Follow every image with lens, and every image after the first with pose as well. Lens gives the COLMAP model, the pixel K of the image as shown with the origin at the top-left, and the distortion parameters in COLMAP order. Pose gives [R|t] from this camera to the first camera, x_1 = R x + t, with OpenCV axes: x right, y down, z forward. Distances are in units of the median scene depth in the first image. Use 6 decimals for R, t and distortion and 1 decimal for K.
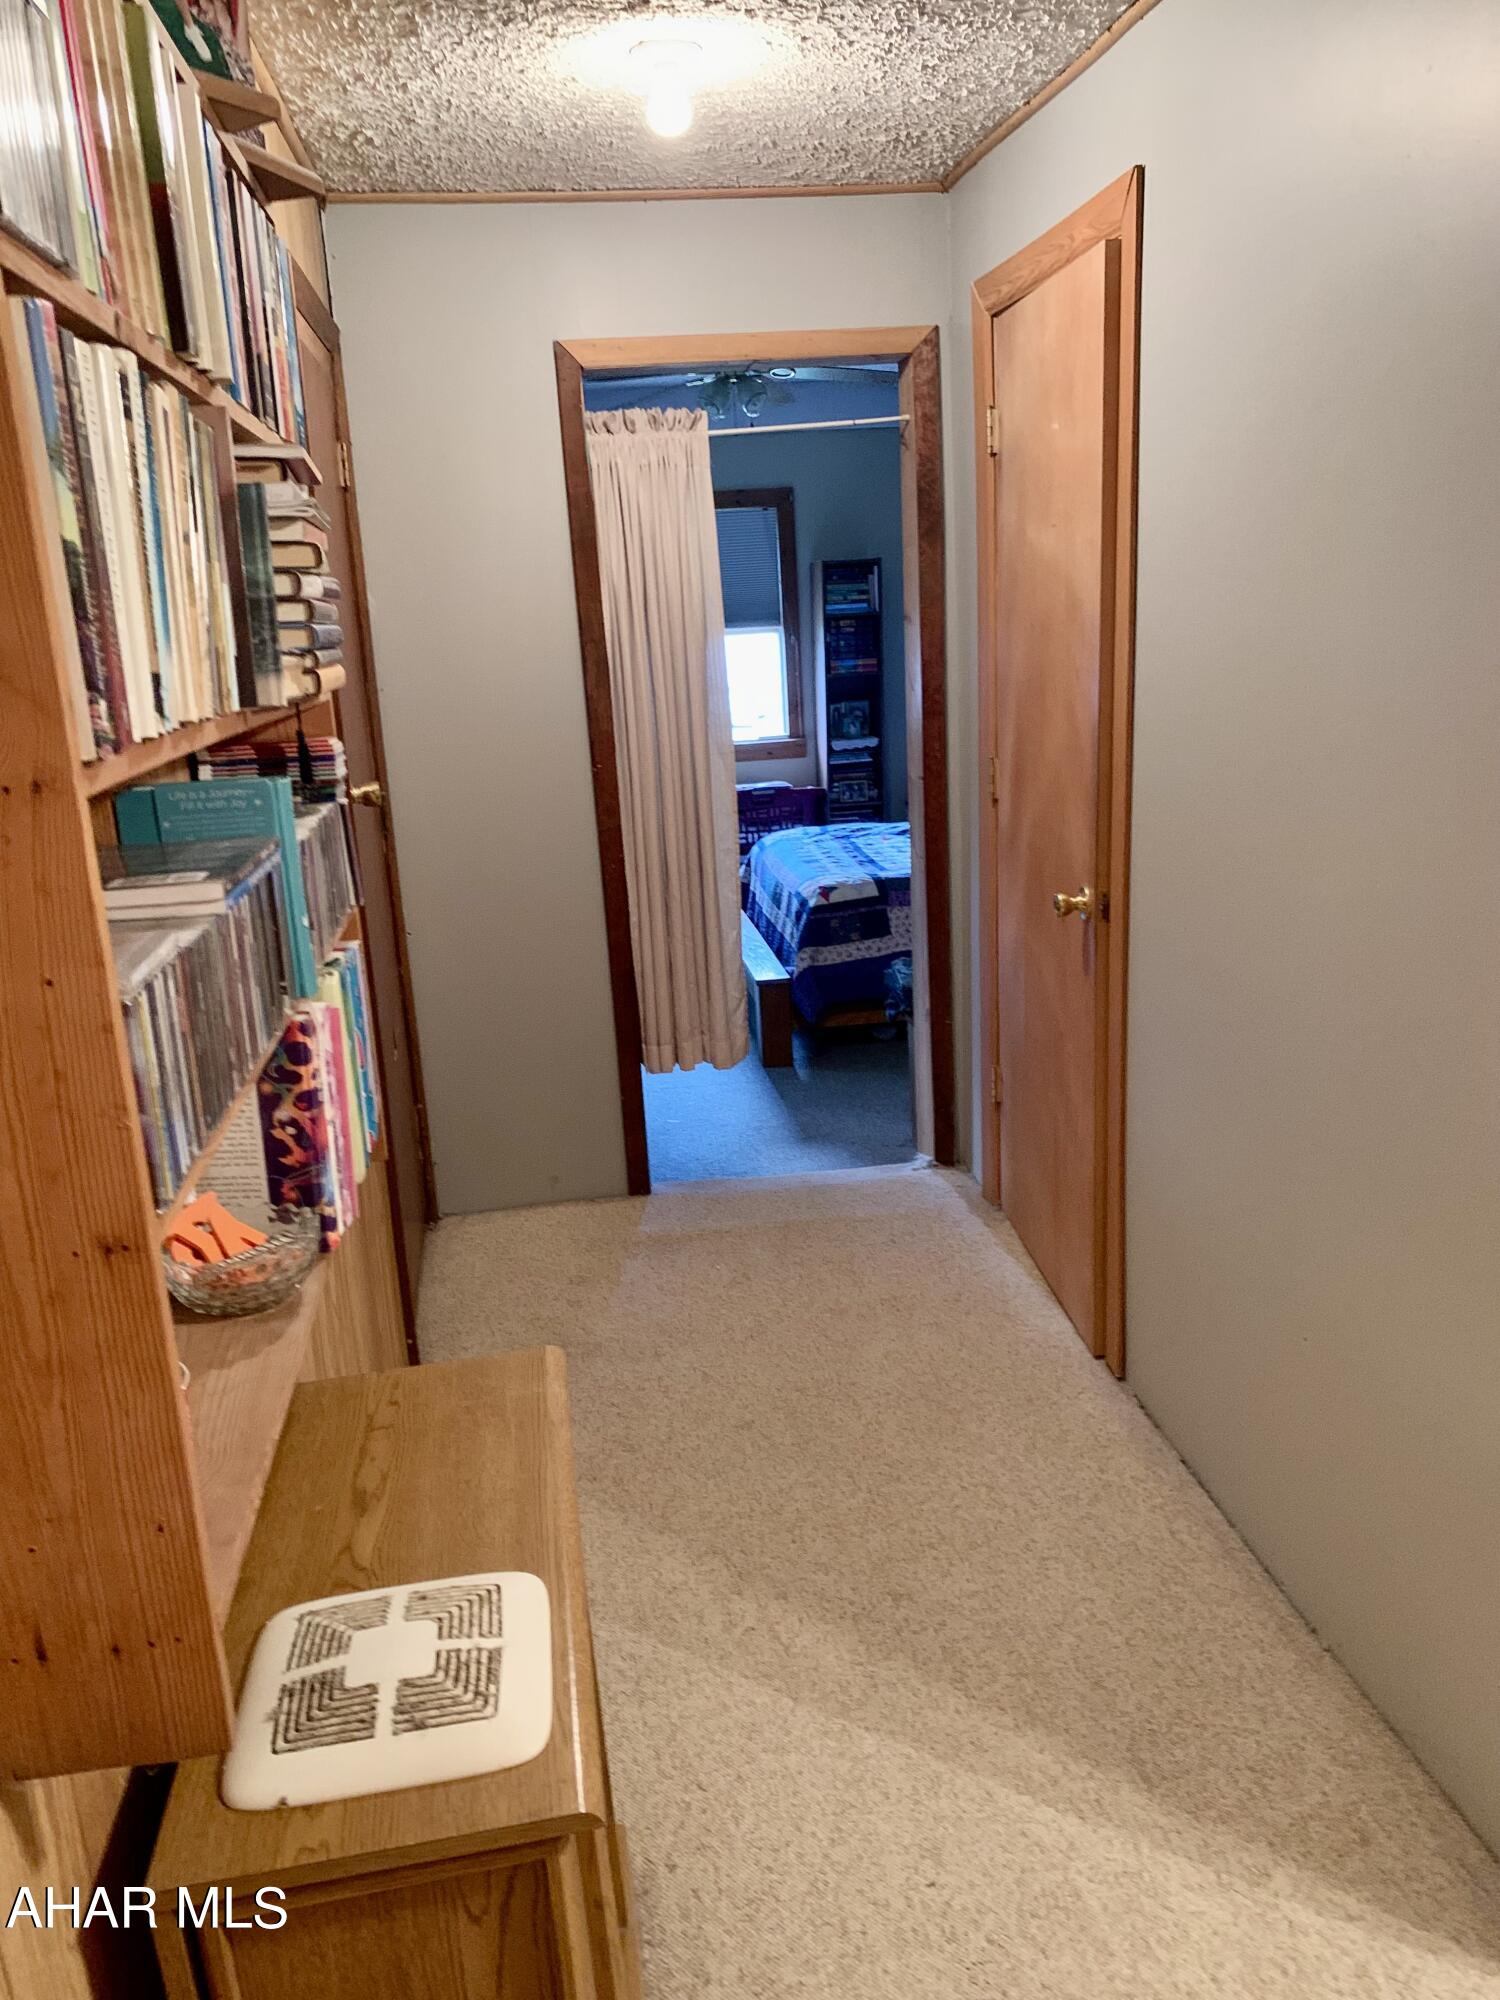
lens RADIAL K [[1533.4, 0, 750.0], [0, 1533.4, 1000.0], [0, 0, 1]] dist [0.012425, -0.000345]
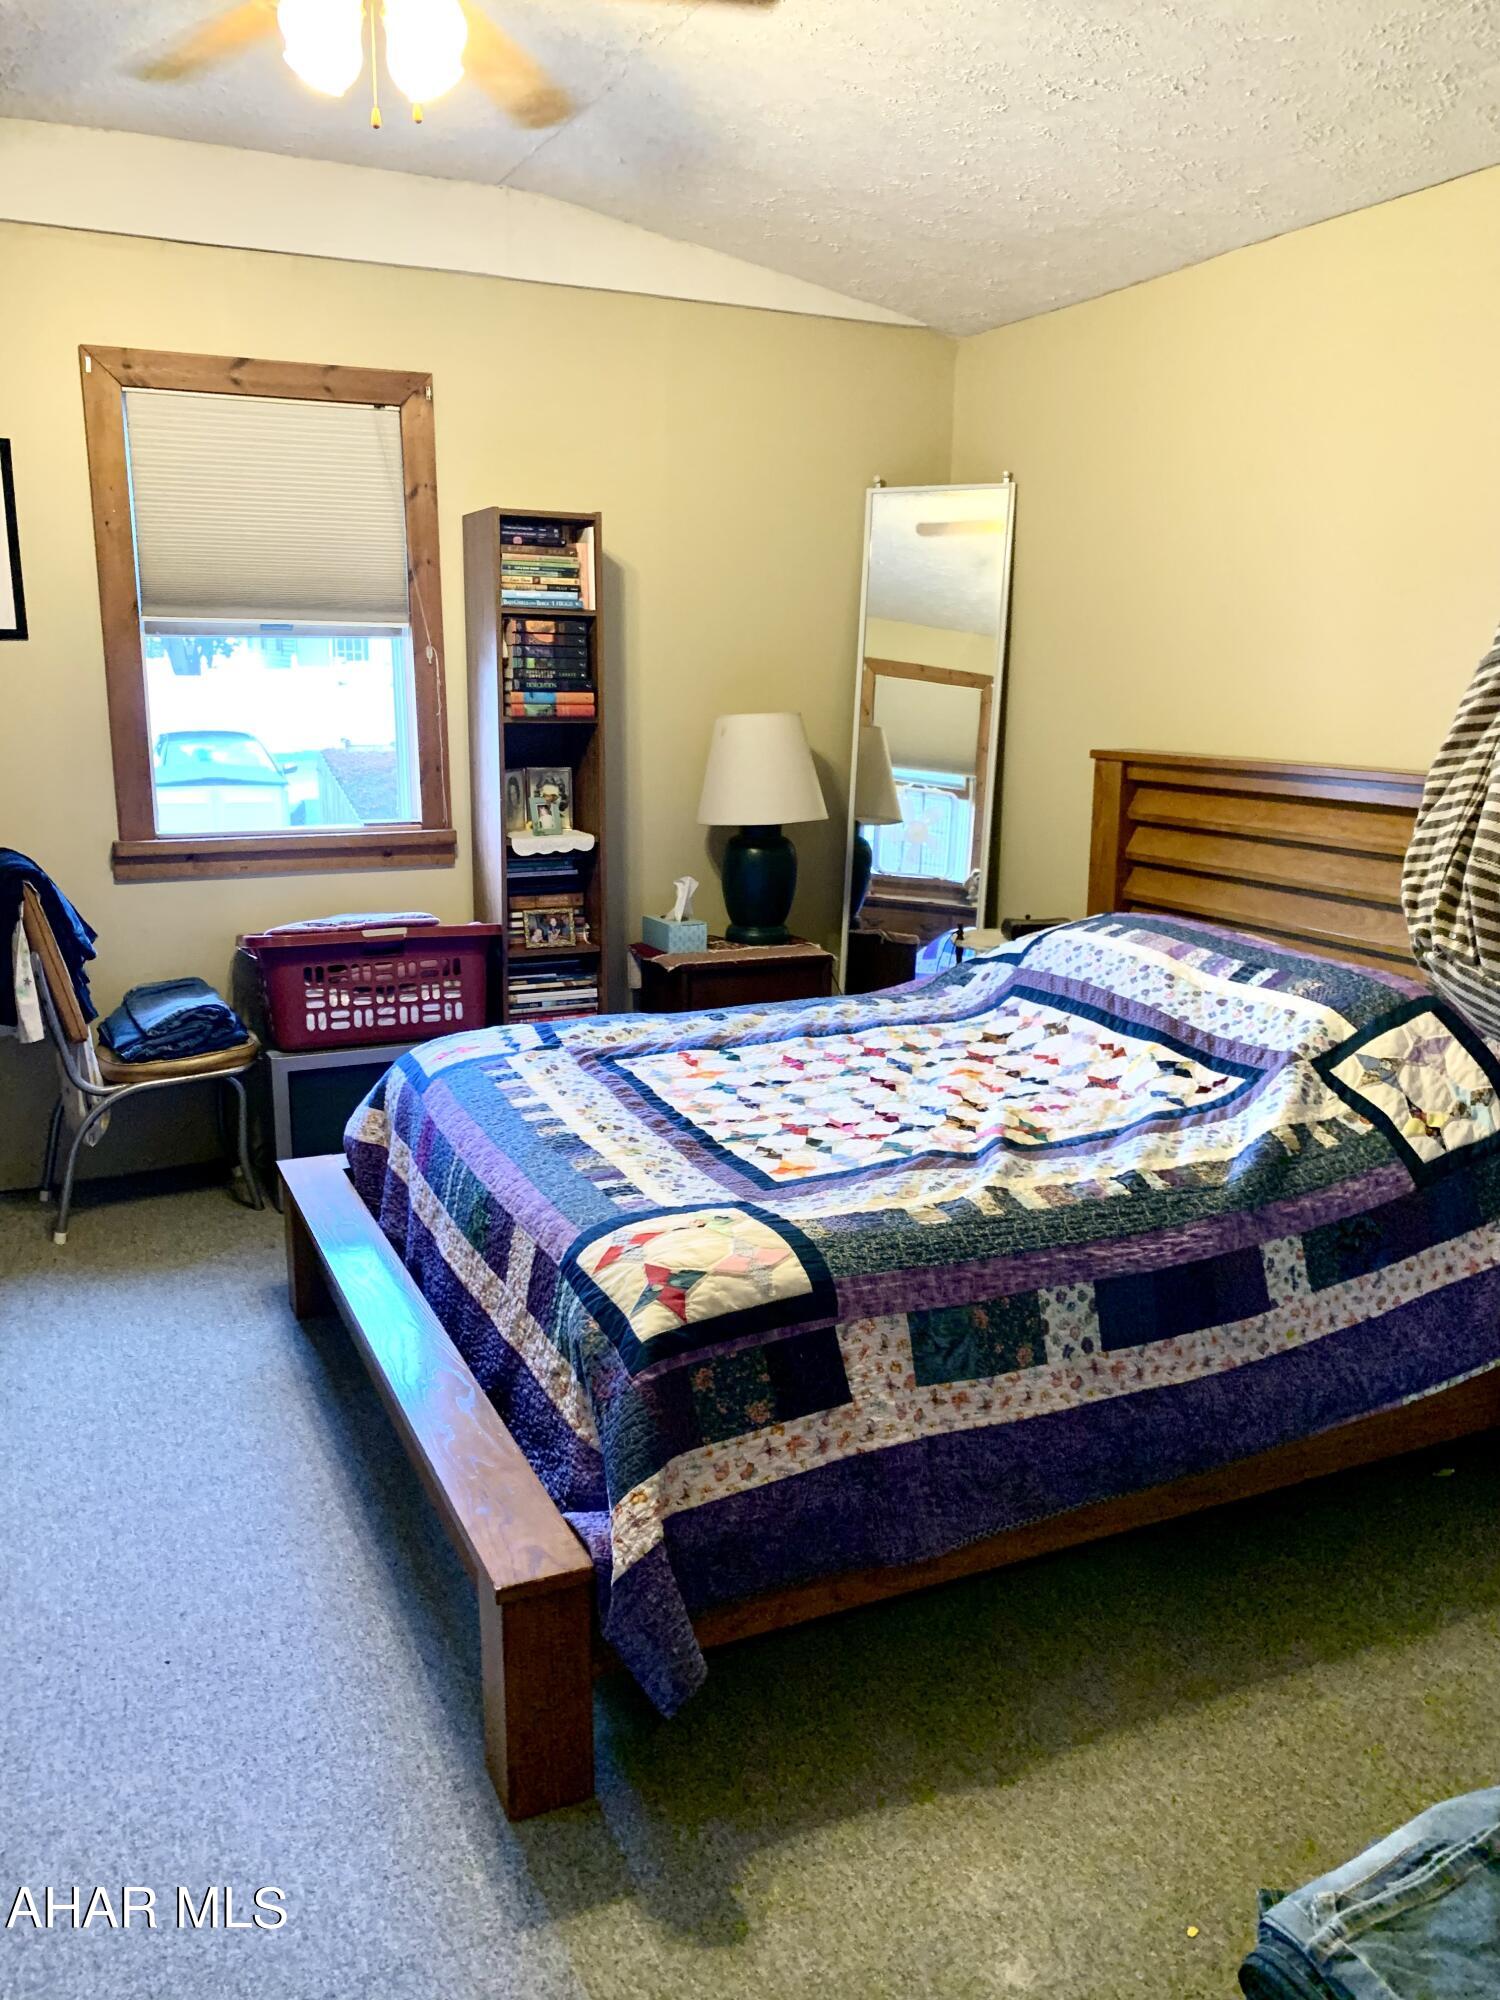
lens RADIAL K [[1533.4, 0, 750.0], [0, 1533.4, 1000.0], [0, 0, 1]] dist [0.012425, -0.000345]
pose [[0.954544, -0.000932, 0.298070, -0.031509], [0.014366, 0.998977, -0.042883, -0.094162], [-0.297725, 0.045216, 0.953580, 0.496931]]
